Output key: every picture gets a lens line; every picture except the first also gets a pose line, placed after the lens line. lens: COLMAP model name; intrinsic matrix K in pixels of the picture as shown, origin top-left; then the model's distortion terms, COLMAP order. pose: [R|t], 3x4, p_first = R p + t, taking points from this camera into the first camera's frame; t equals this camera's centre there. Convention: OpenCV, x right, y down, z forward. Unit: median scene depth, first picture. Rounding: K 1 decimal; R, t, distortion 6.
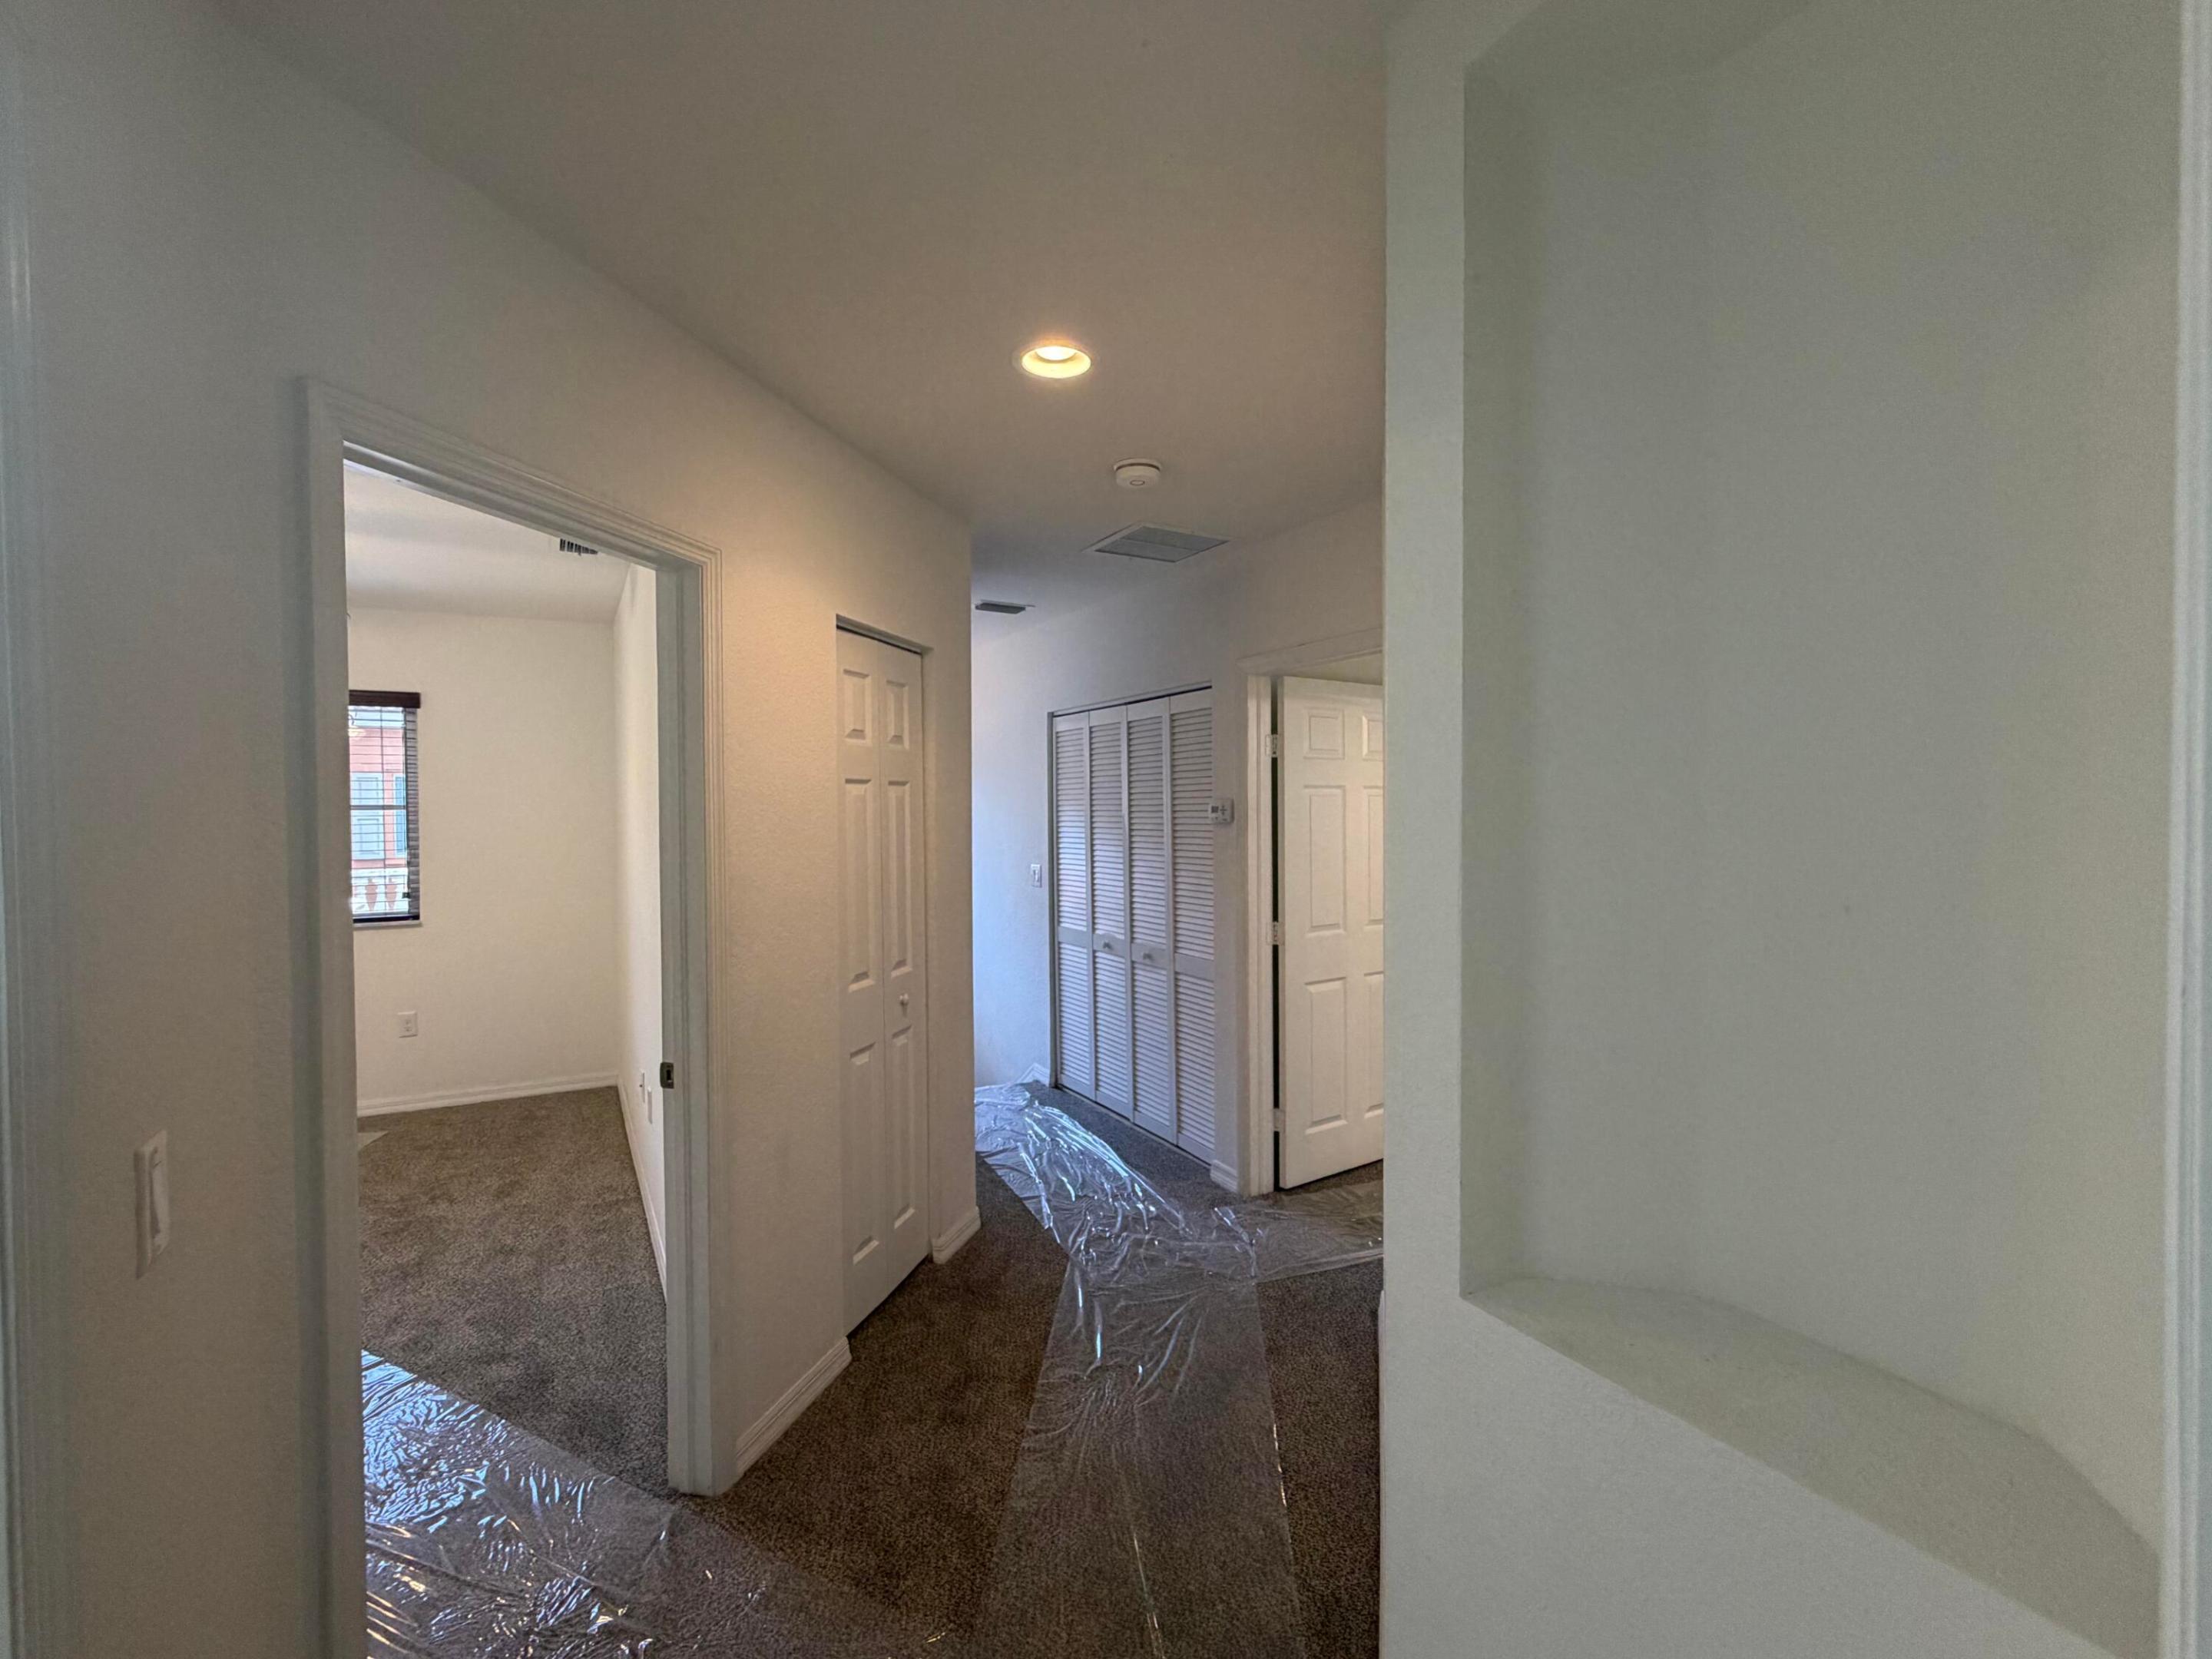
lens RADIAL K [[966.0, 0, 1106.1], [0, 966.0, 821.1], [0, 0, 1]] dist [-0.002033, -0.000182]
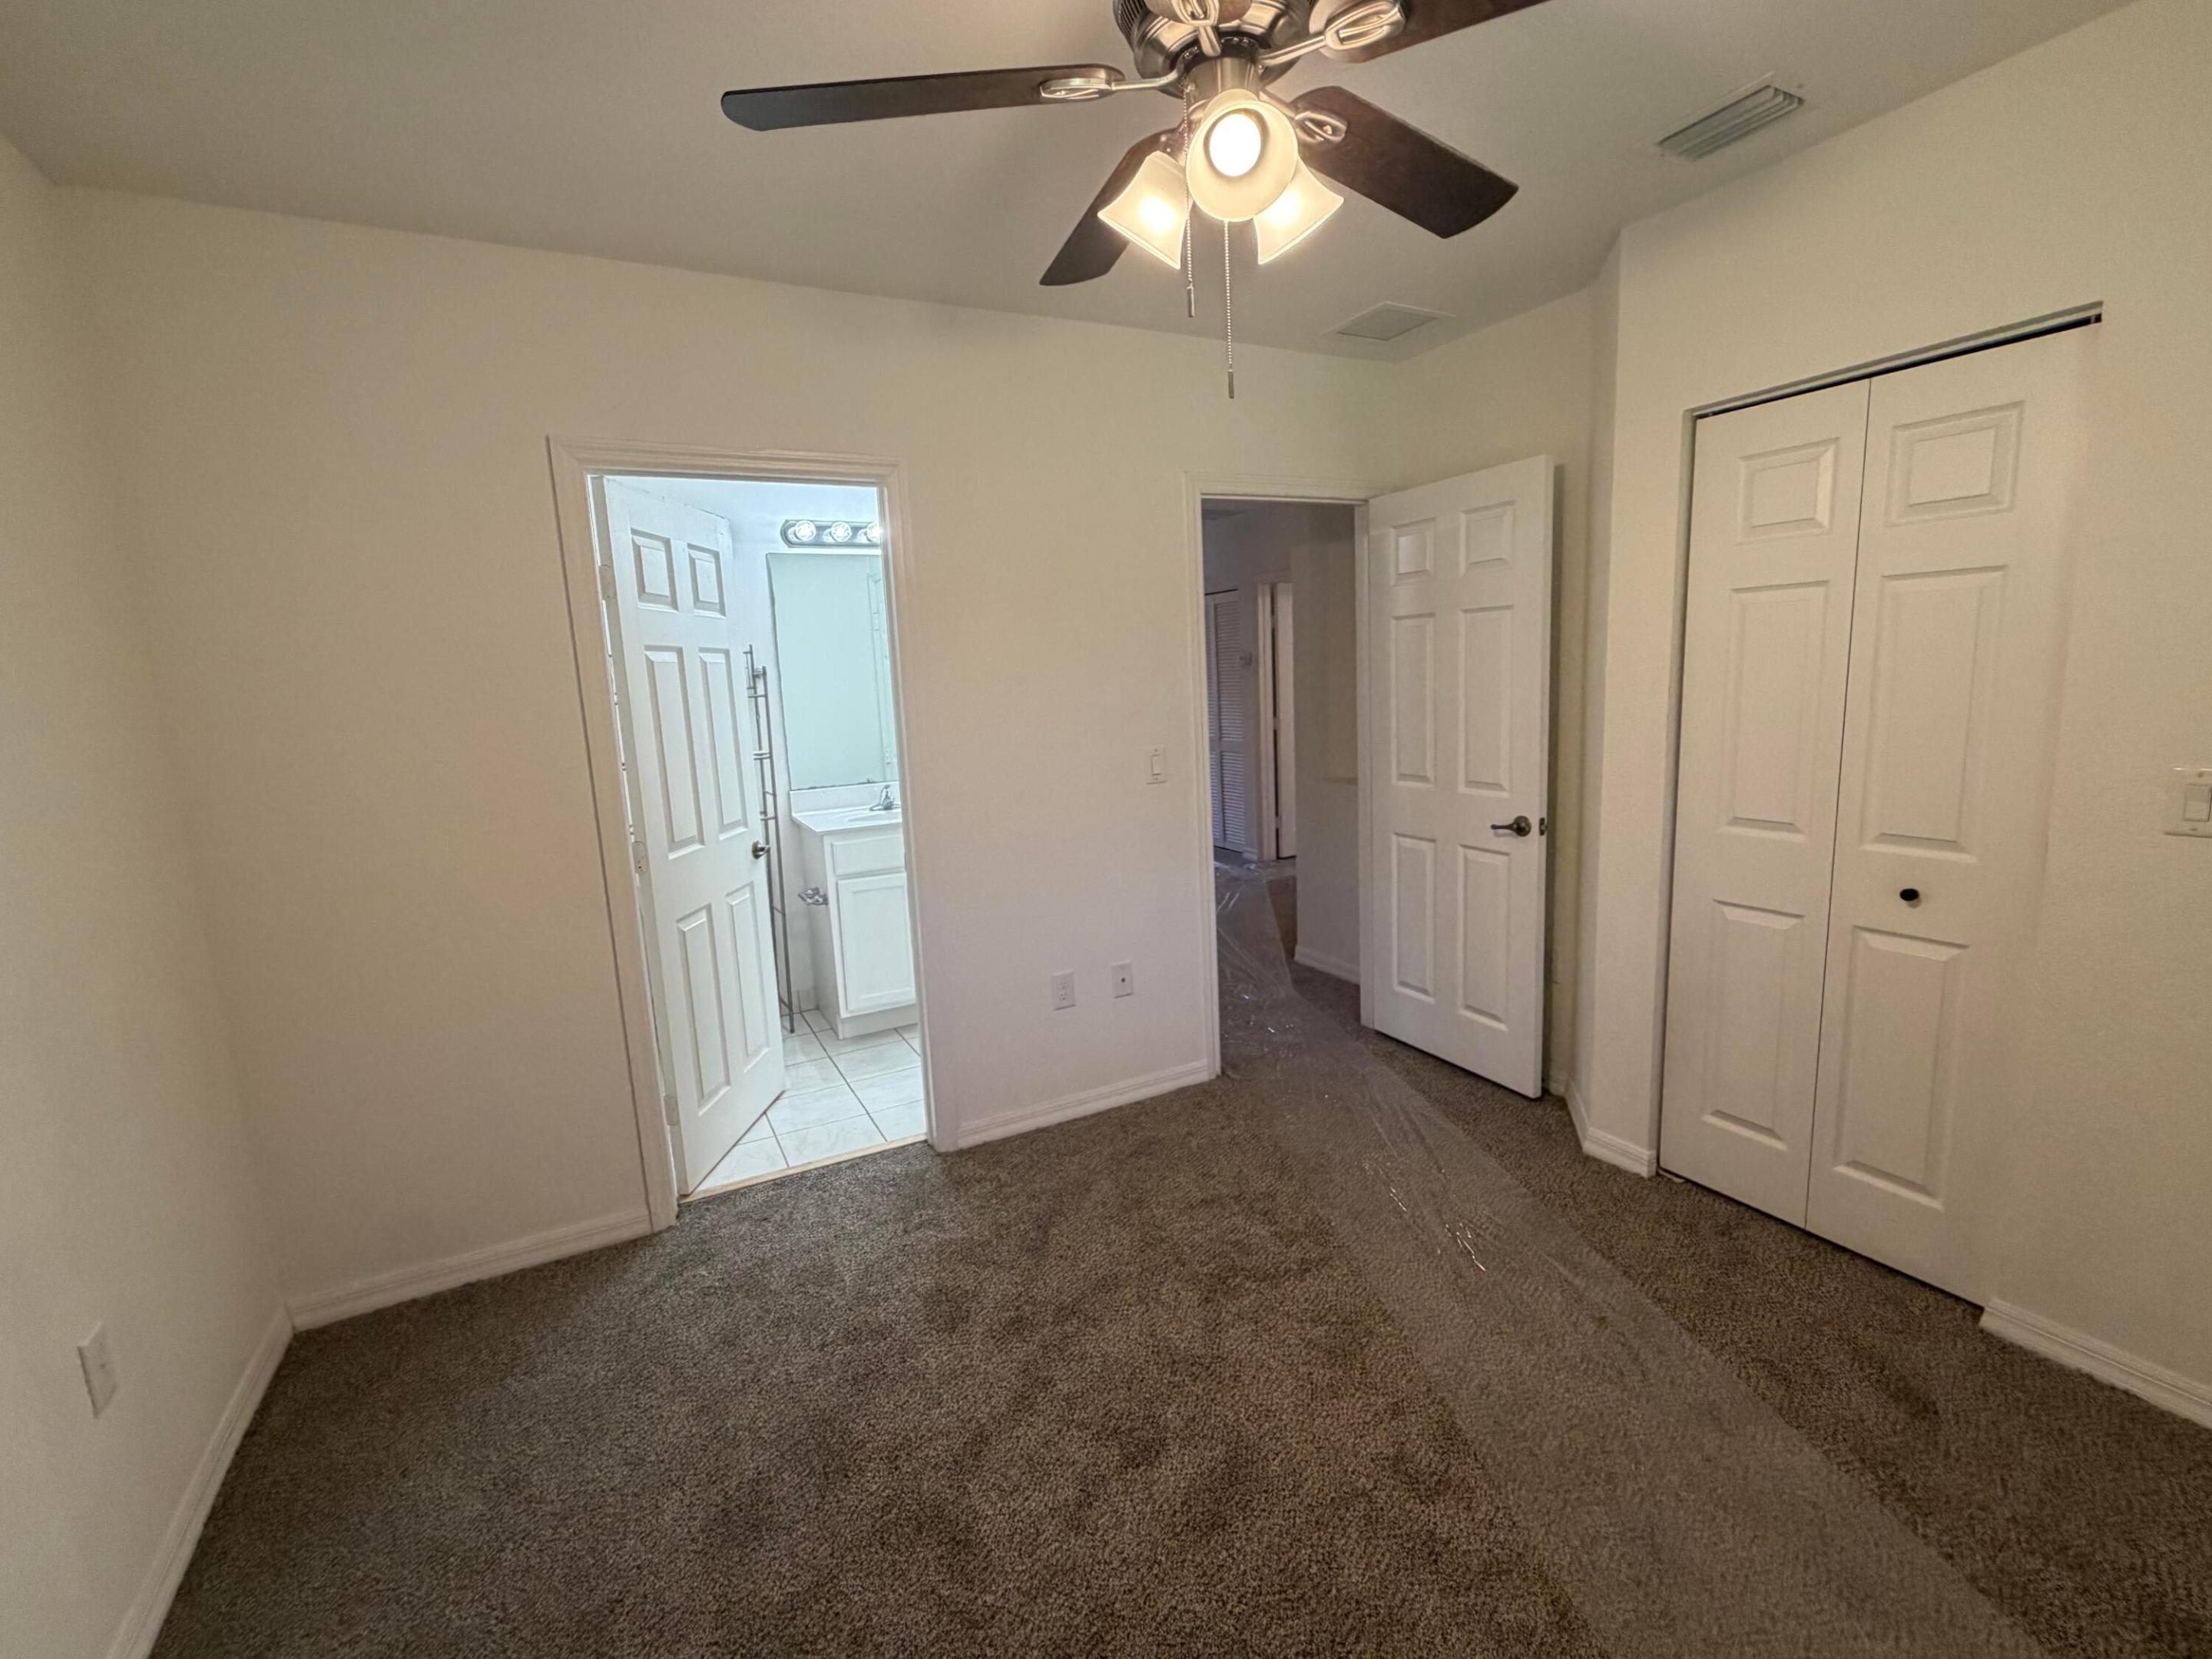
lens RADIAL K [[966.0, 0, 1105.2], [0, 966.0, 828.9], [0, 0, 1]] dist [-0.002033, -0.000182]
pose [[0.999070, -0.035074, -0.025070, -0.114159], [0.038238, 0.989483, 0.139502, 0.045218], [0.019914, -0.140331, 0.989904, -0.891209]]
